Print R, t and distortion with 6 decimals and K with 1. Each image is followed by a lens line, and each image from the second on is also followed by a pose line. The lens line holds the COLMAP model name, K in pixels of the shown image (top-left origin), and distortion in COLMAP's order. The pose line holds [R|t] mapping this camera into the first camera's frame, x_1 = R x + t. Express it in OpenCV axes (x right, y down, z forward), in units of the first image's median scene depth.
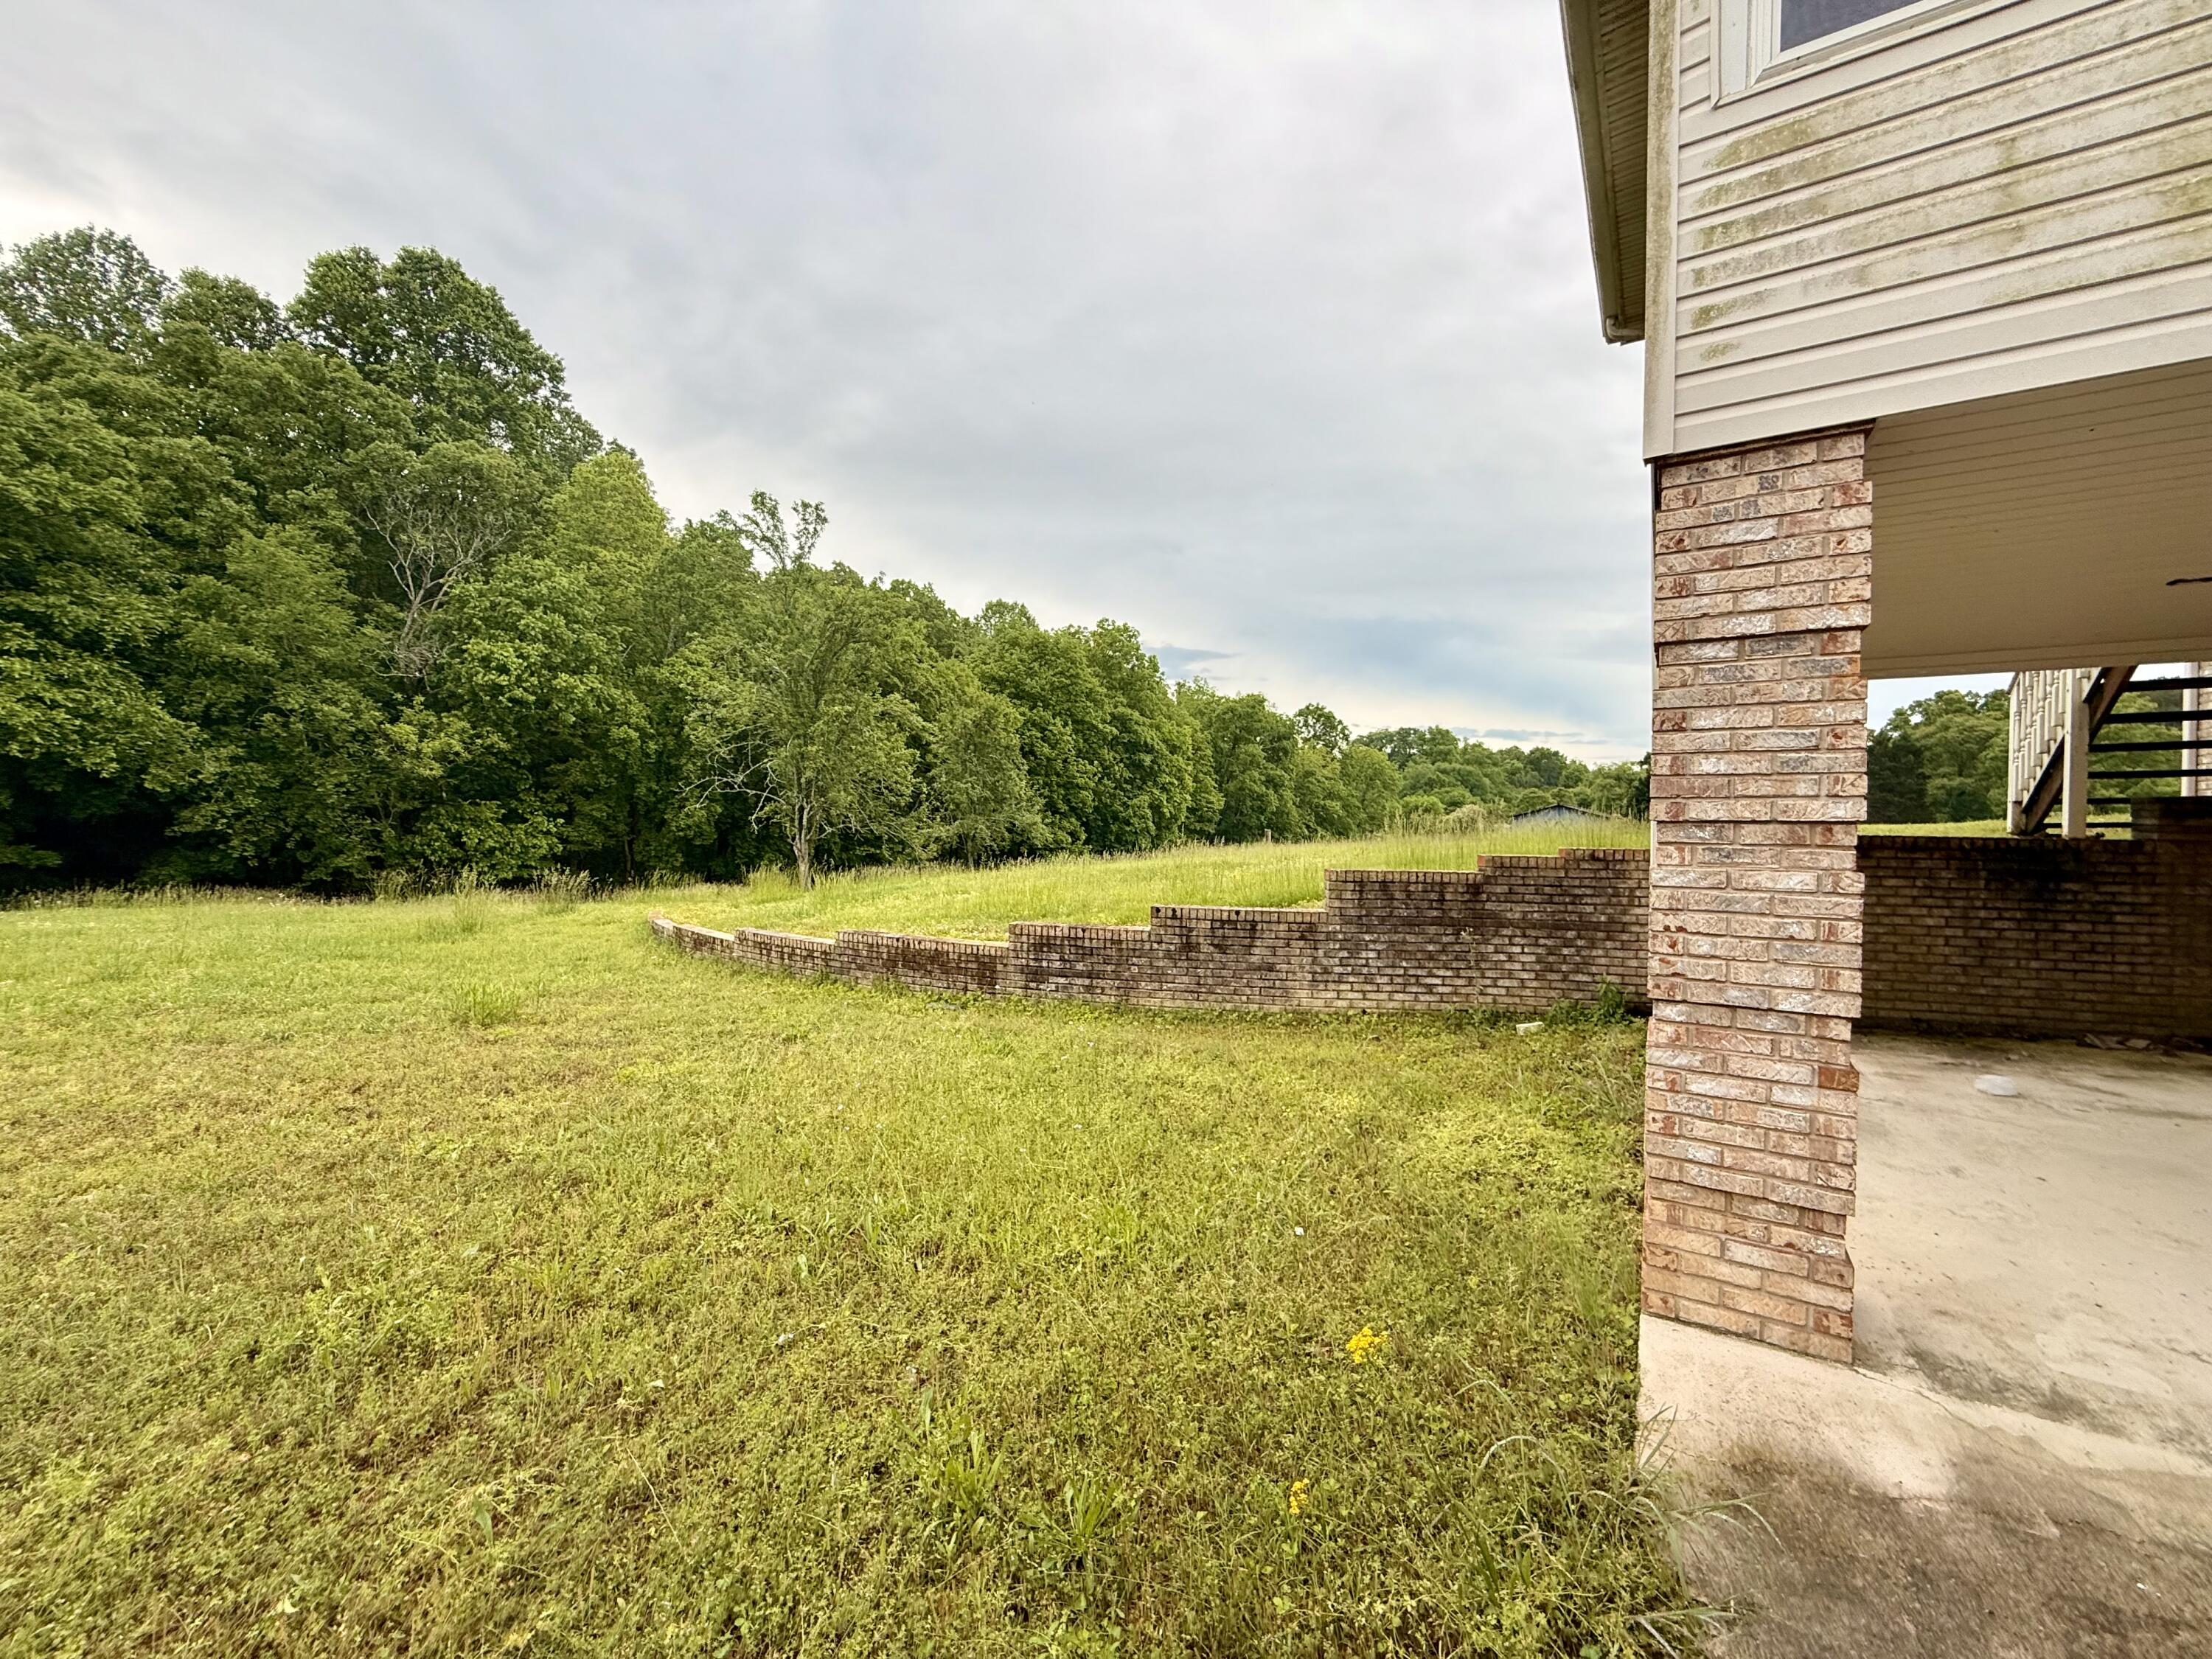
lens RADIAL K [[881.1, 0, 1098.0], [0, 881.1, 829.6], [0, 0, 1]] dist [-0.000683, -0.000263]
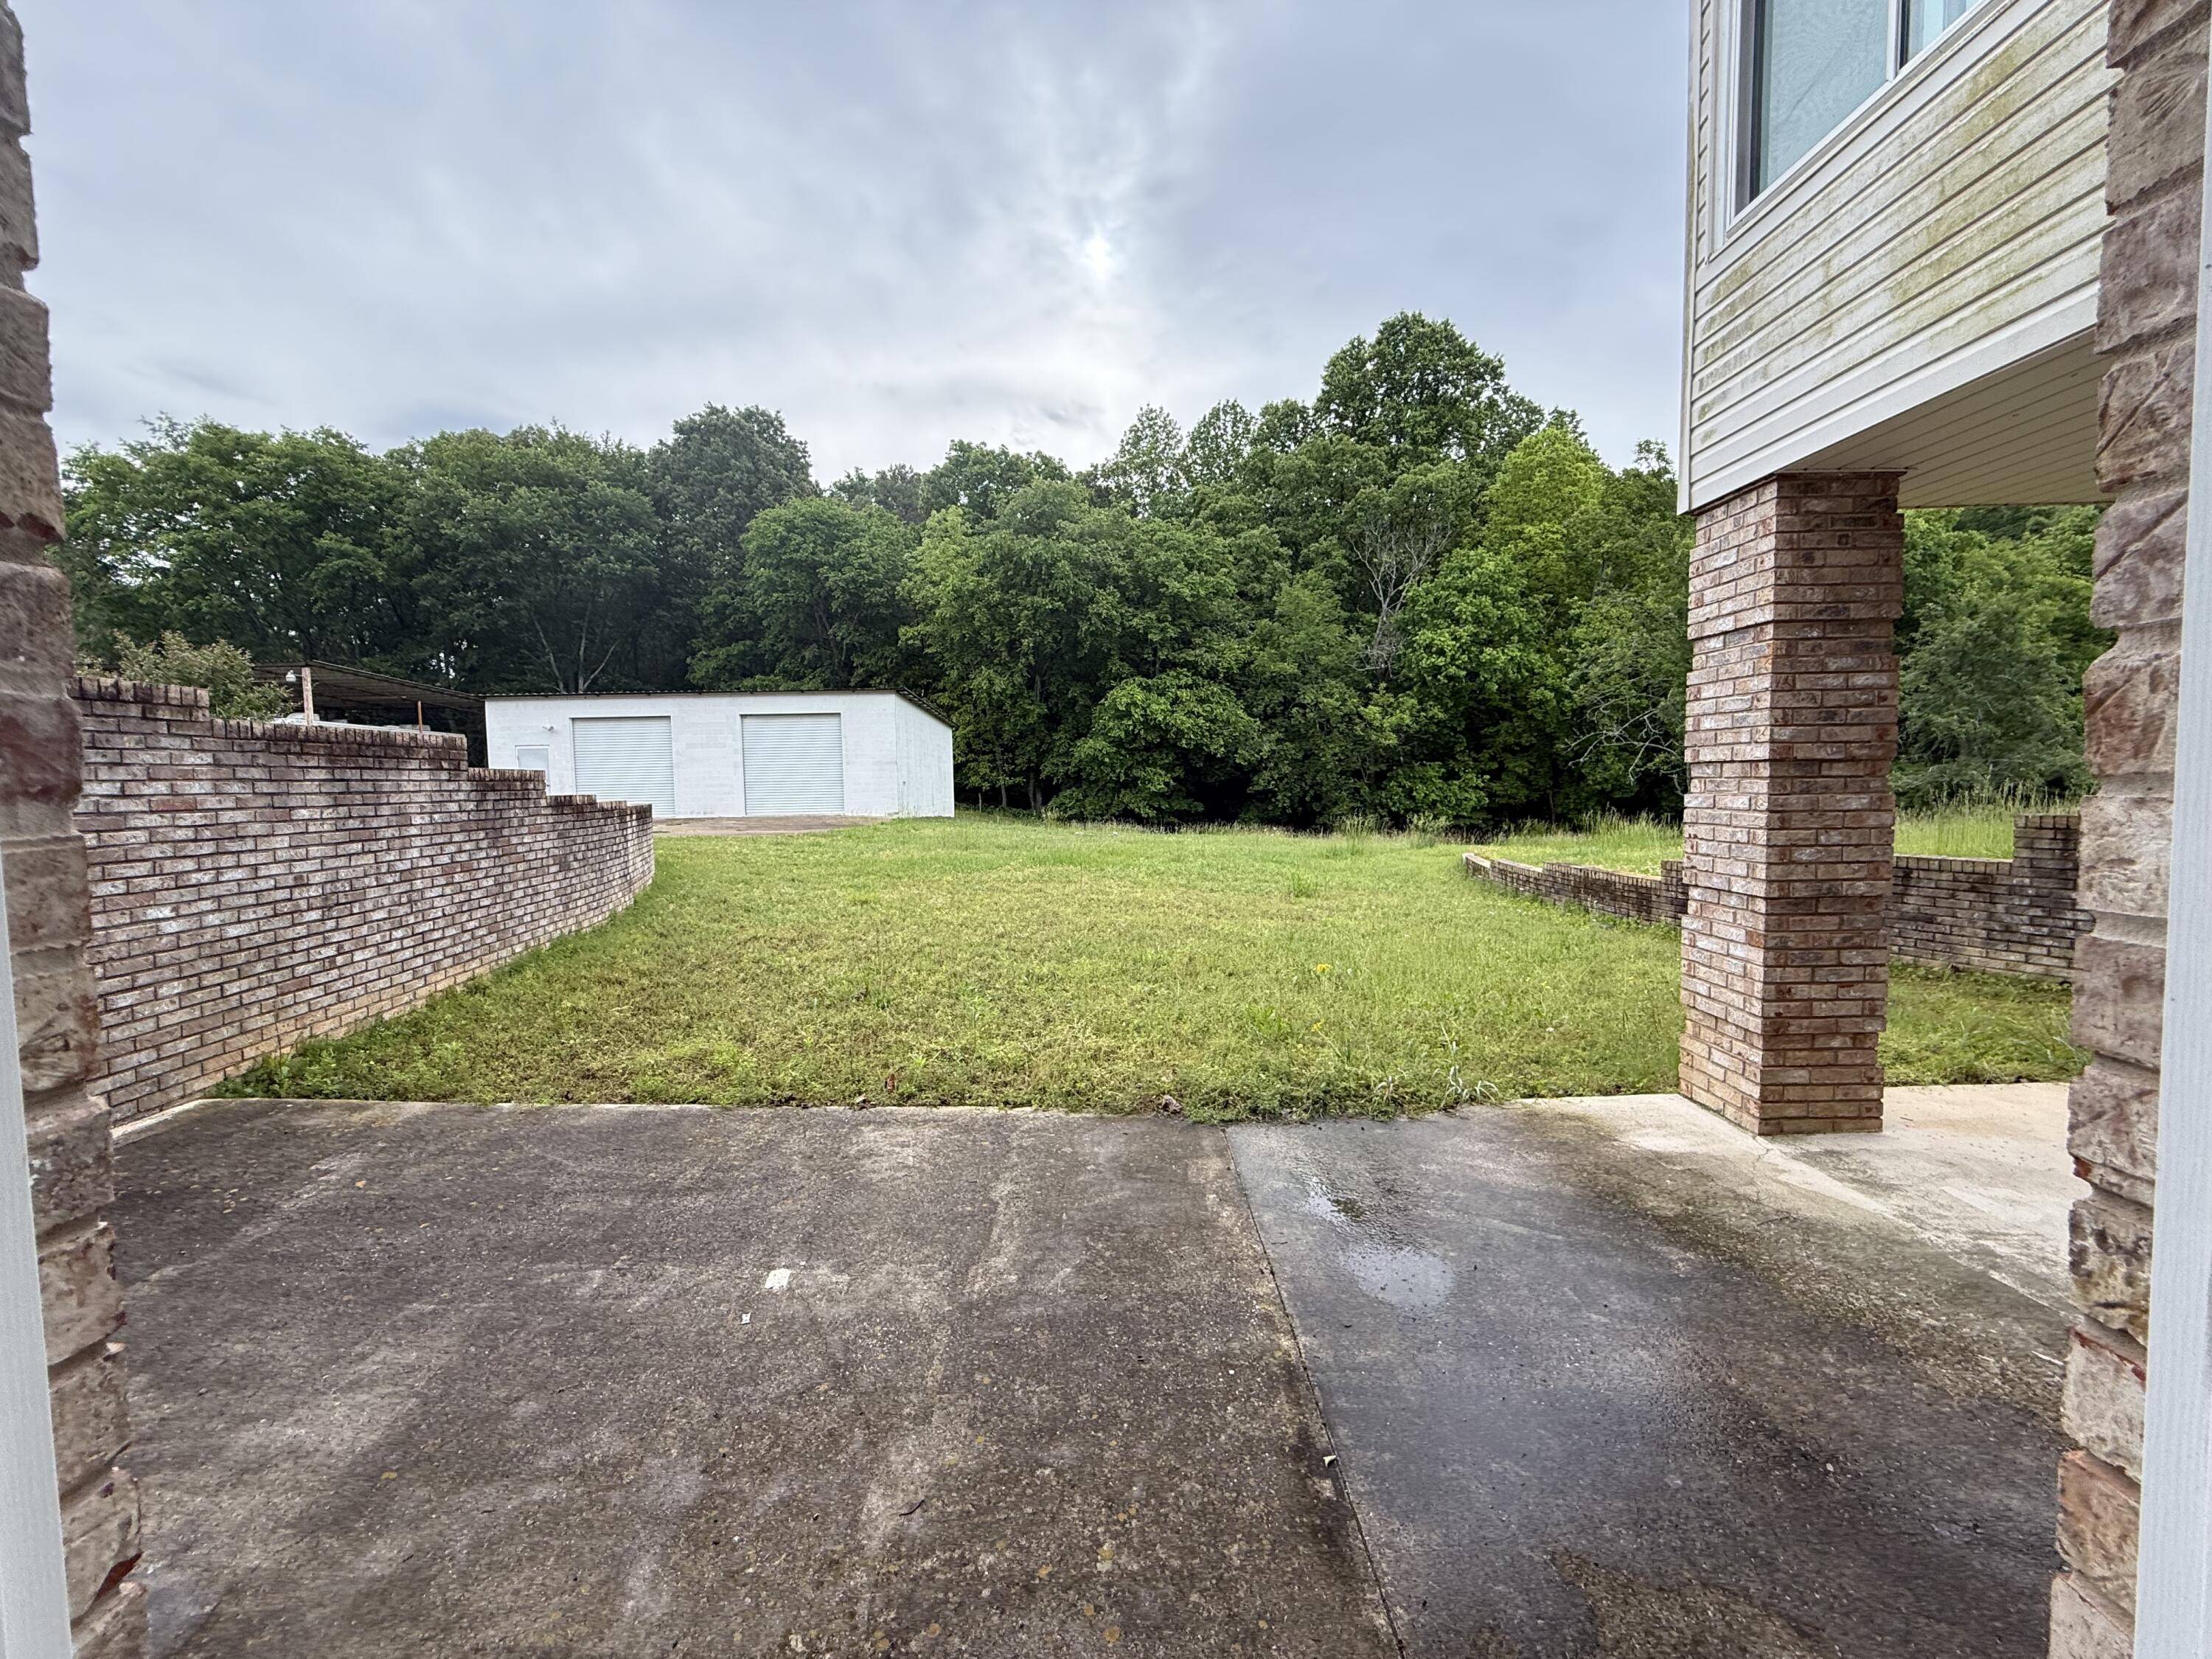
lens RADIAL K [[881.1, 0, 1098.0], [0, 881.1, 829.6], [0, 0, 1]] dist [-0.000683, -0.000263]
pose [[0.531855, 0.027036, -0.846404, 0.123845], [0.016358, 0.998976, 0.042188, 0.002150], [0.846677, -0.036284, 0.530868, -0.055867]]
